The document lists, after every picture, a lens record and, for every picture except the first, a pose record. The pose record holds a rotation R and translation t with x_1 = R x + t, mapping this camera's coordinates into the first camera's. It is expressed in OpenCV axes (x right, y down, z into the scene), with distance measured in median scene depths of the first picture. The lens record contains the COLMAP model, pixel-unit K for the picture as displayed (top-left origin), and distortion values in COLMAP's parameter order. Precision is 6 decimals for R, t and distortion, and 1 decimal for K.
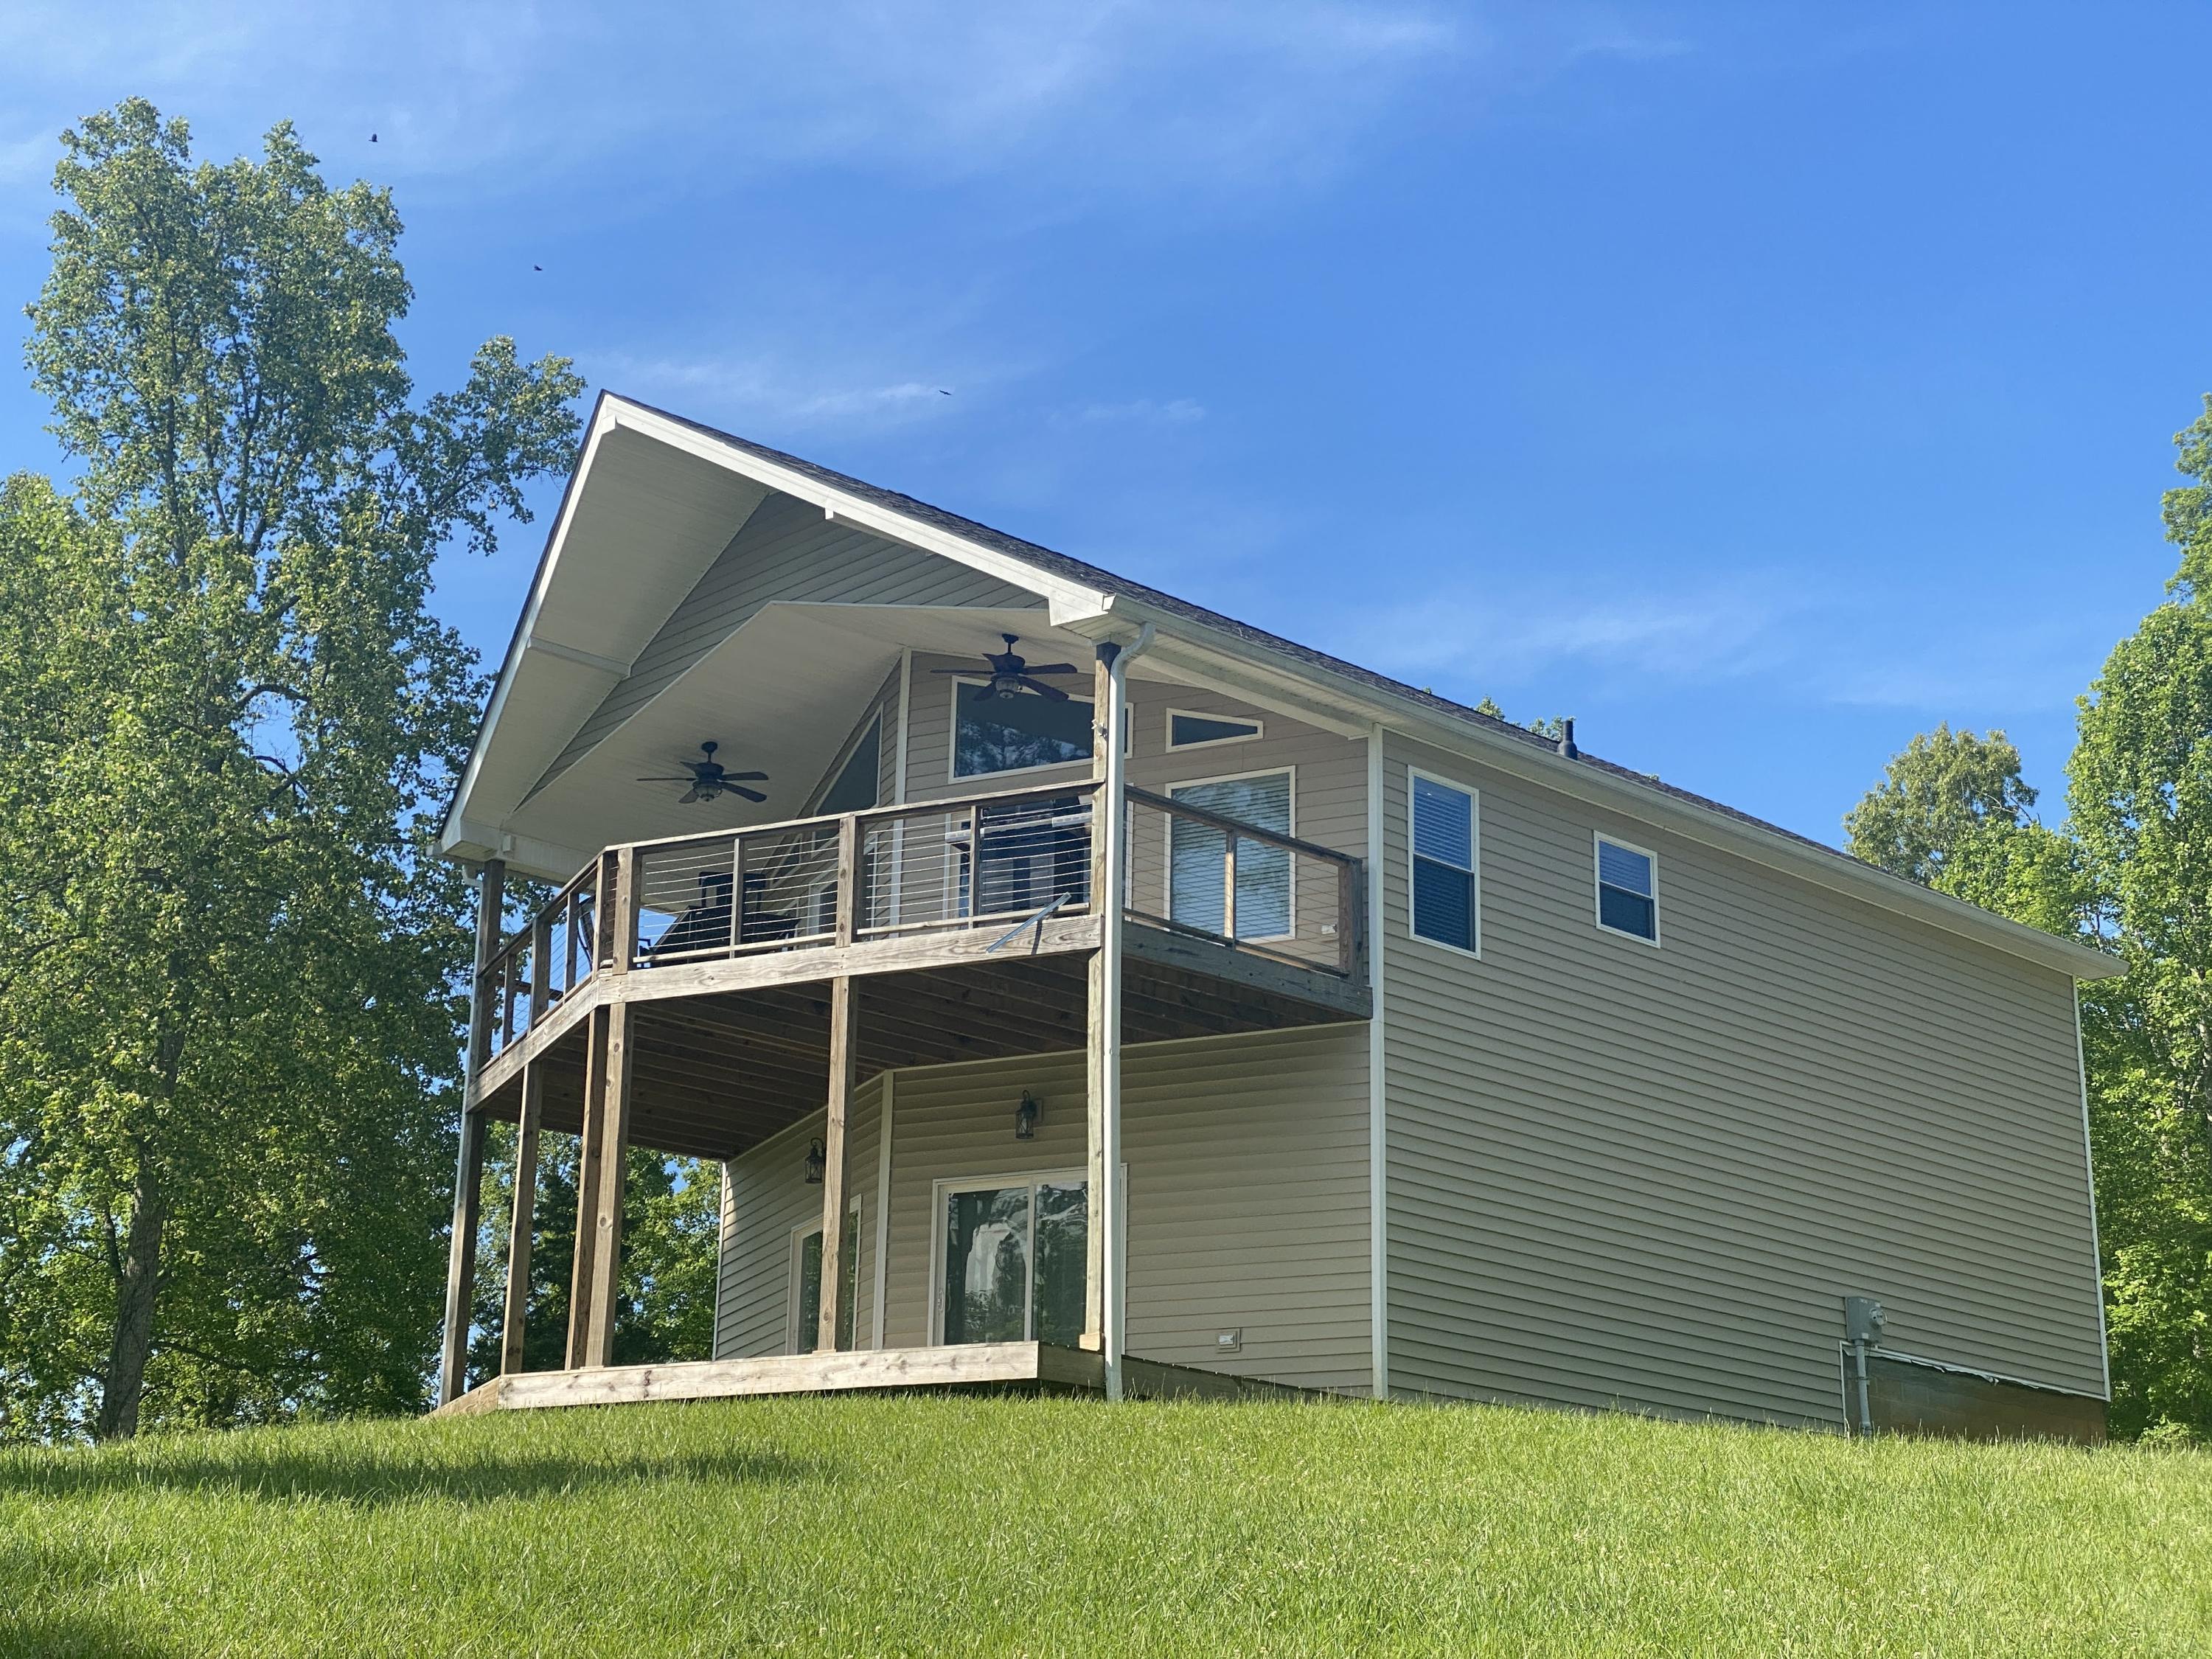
lens RADIAL K [[3287.3, 0, 1106.0], [0, 3287.3, 829.5], [0, 0, 1]] dist [0.004460, -0.010617]
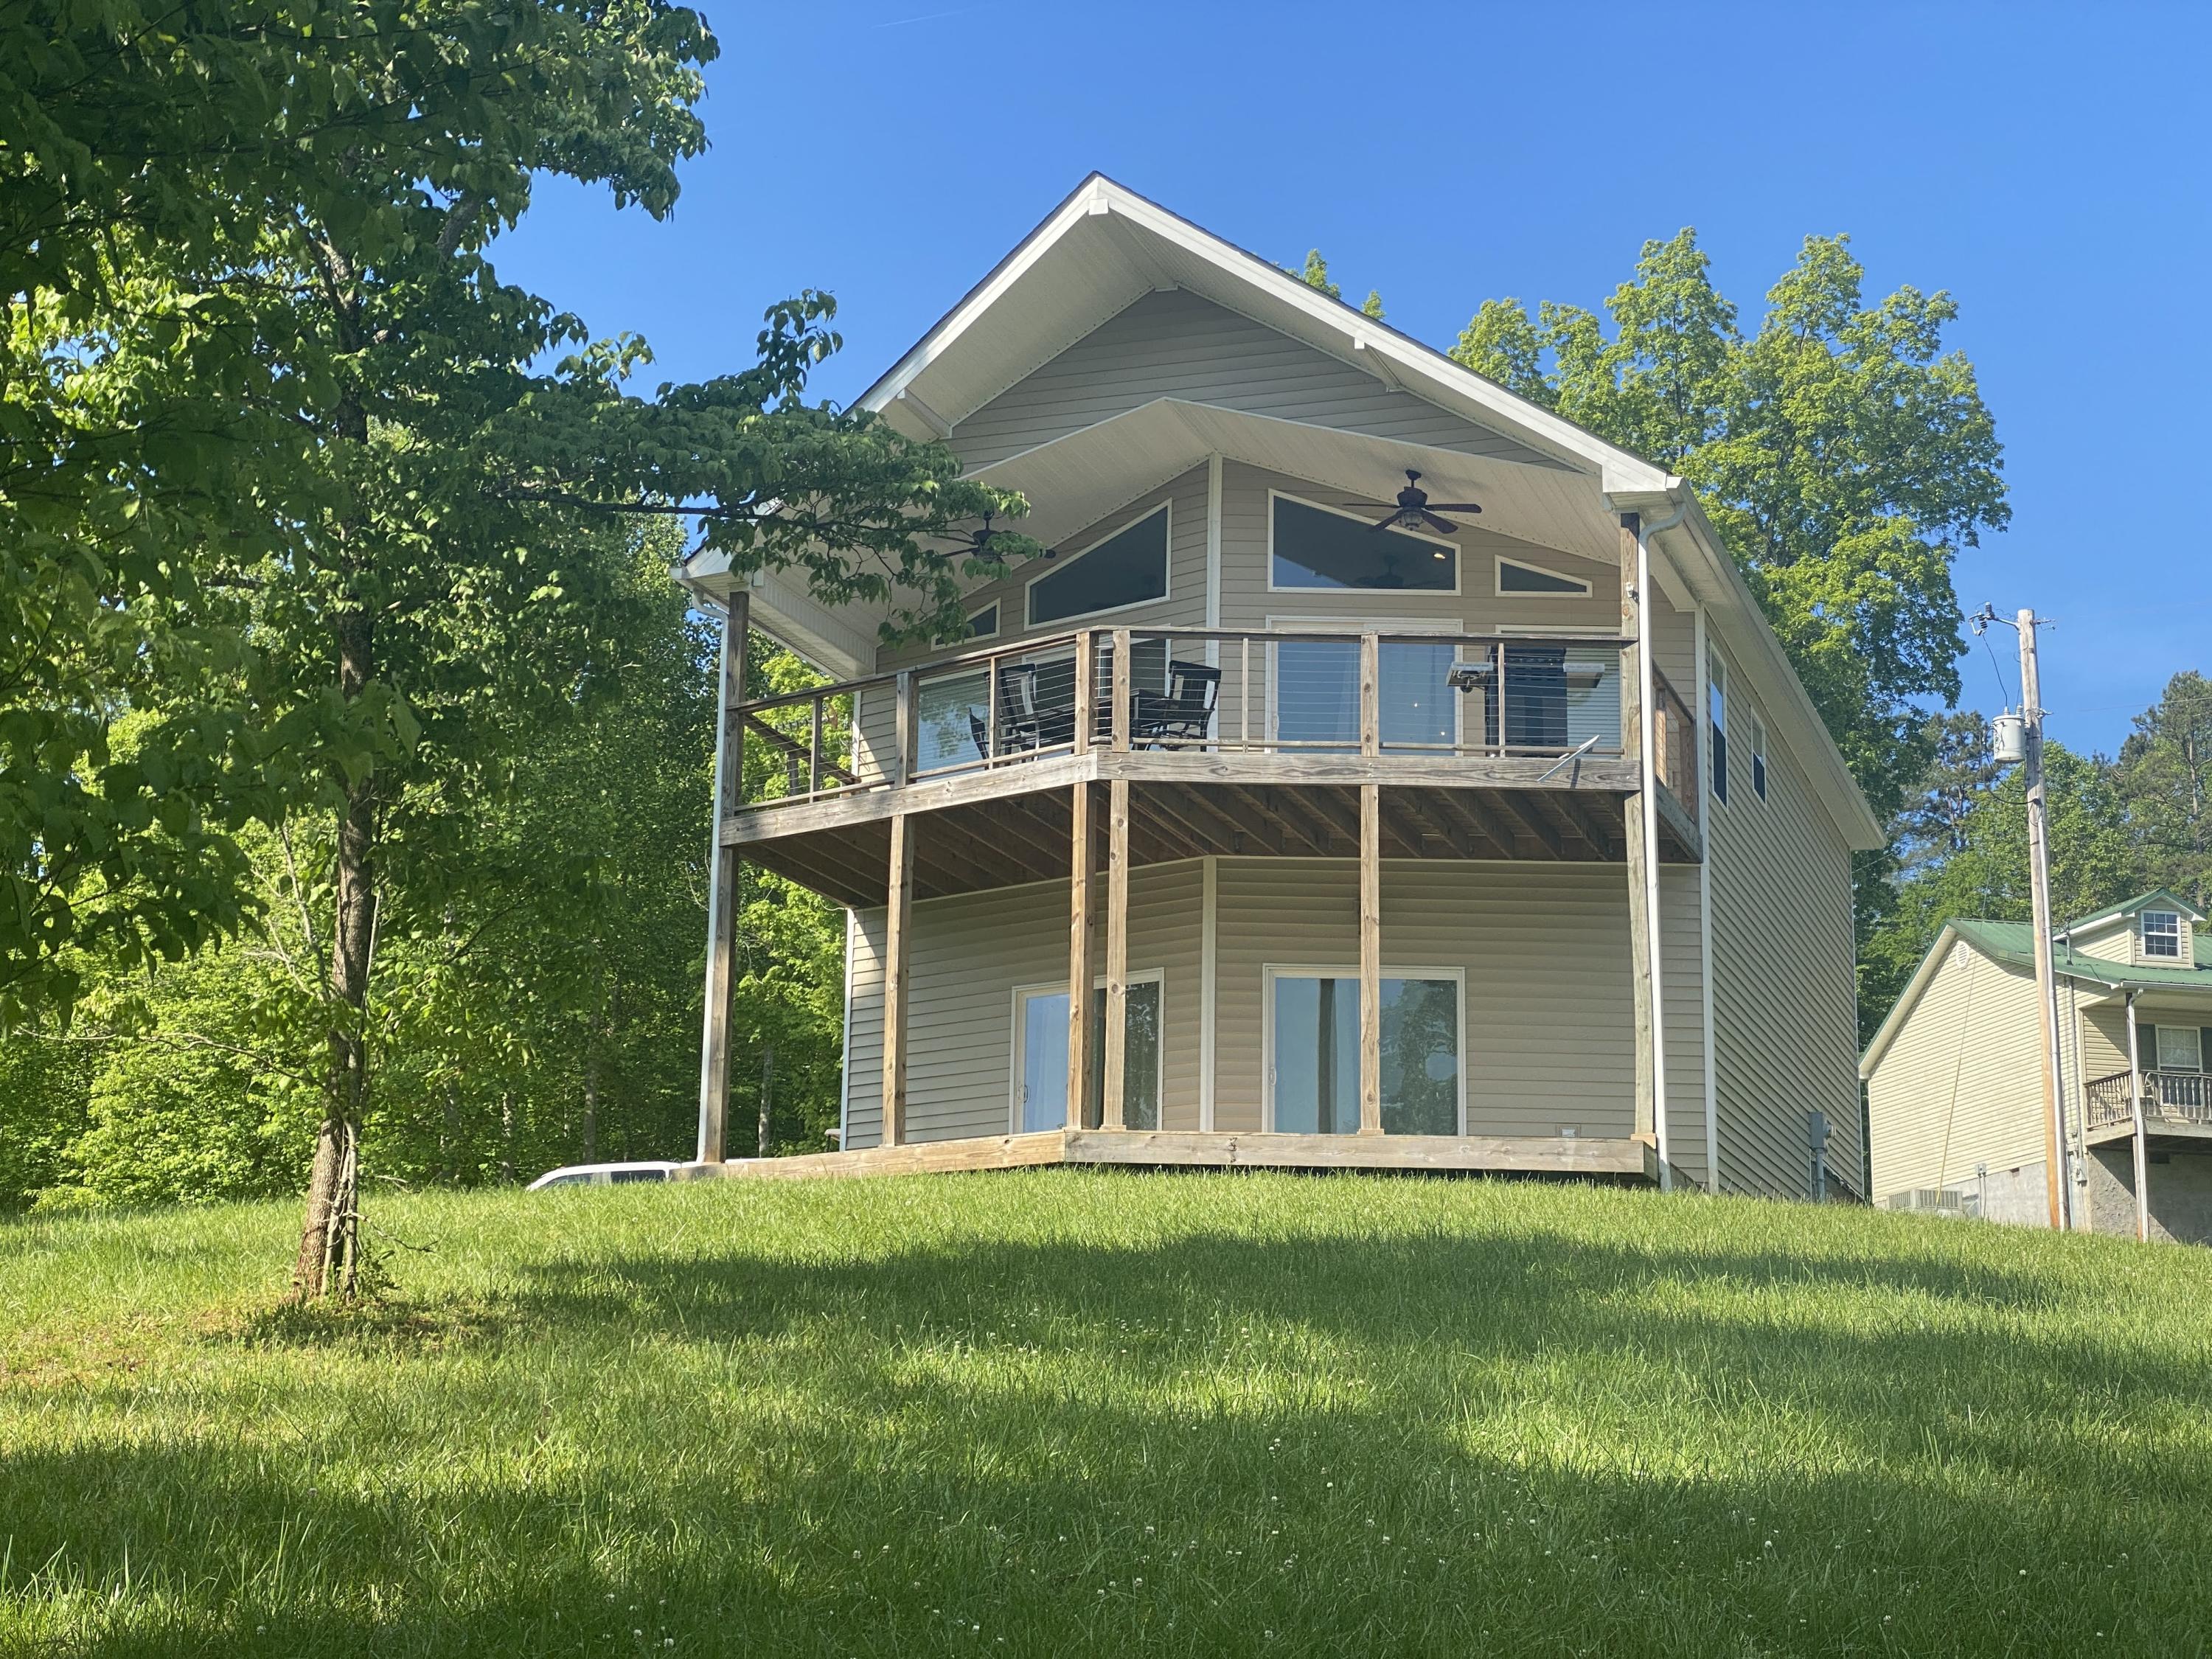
lens RADIAL K [[3335.4, 0, 1106.0], [0, 3335.4, 829.5], [0, 0, 1]] dist [-0.038545, -0.061204]
pose [[0.890799, 0.098014, 0.443700, -0.616112], [-0.136544, 0.989070, 0.055648, 0.009981], [-0.433396, -0.110156, 0.894446, 0.058816]]
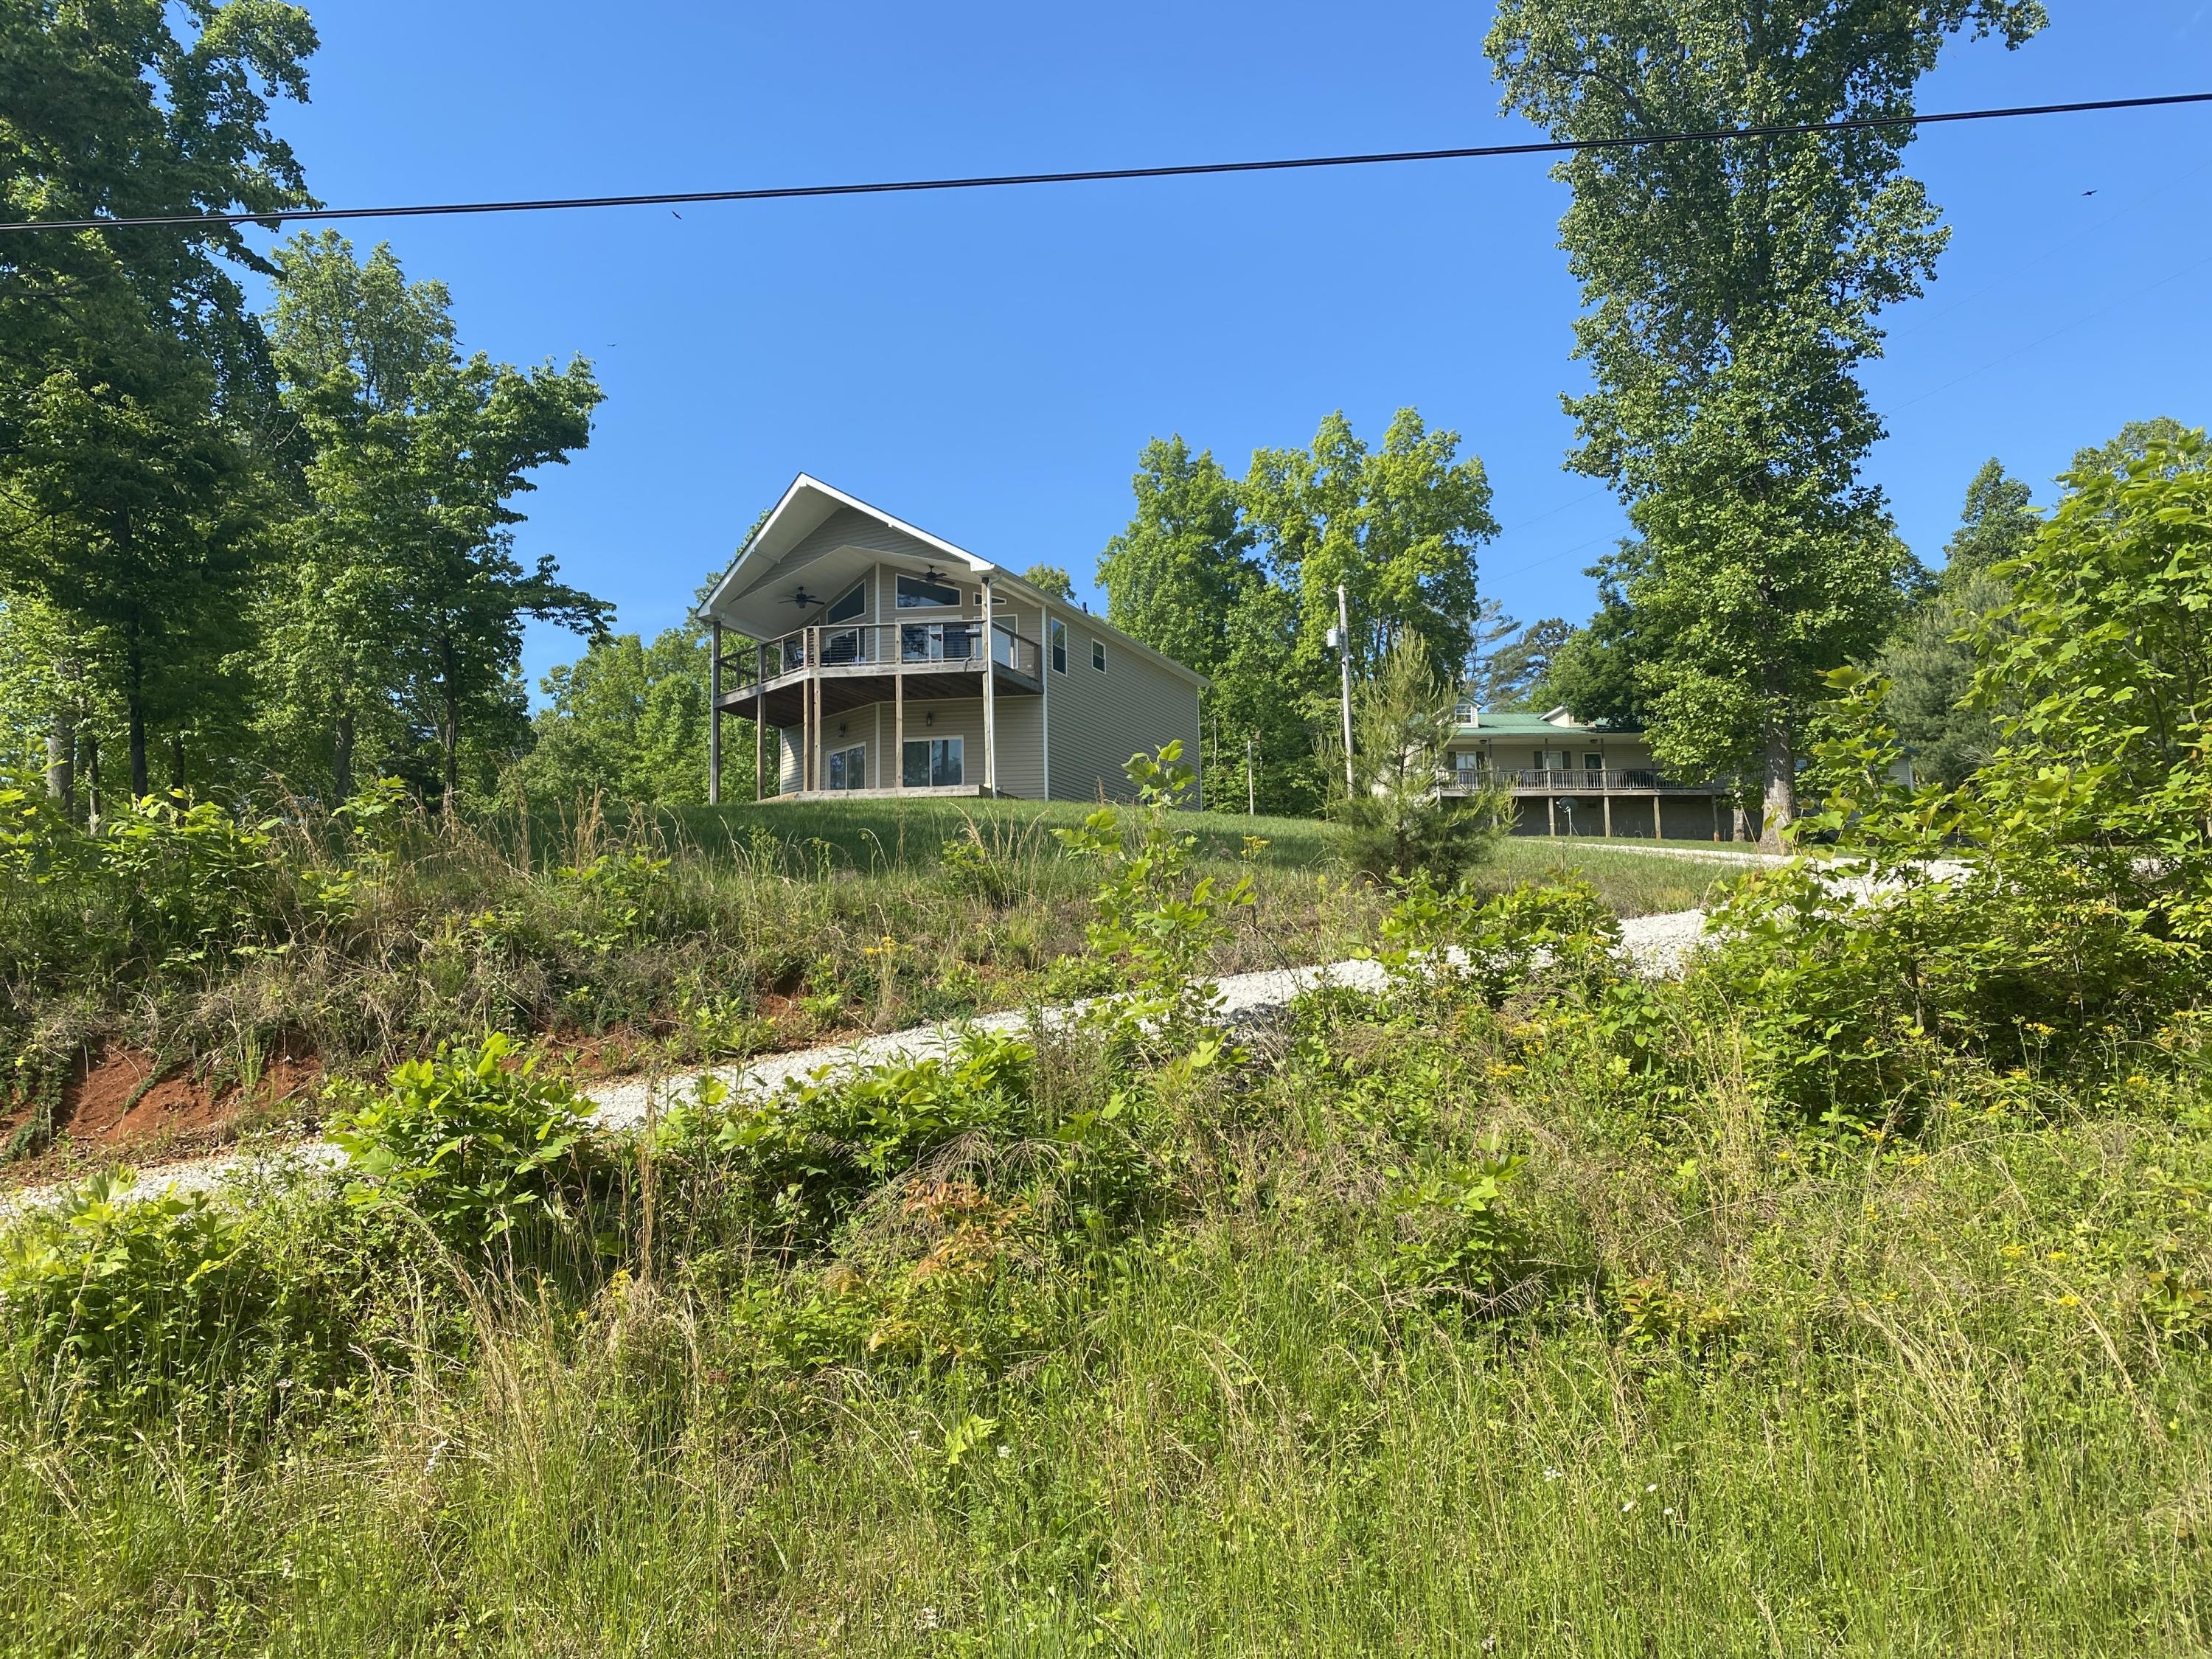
lens RADIAL K [[1656.3, 0, 1107.5], [0, 1656.3, 874.1], [0, 0, 1]] dist [0.004097, -0.003946]
pose [[0.933684, 0.006169, 0.358044, -0.452514], [-0.070288, 0.983559, 0.166348, -0.045994], [-0.351131, -0.180483, 0.918767, -0.580362]]
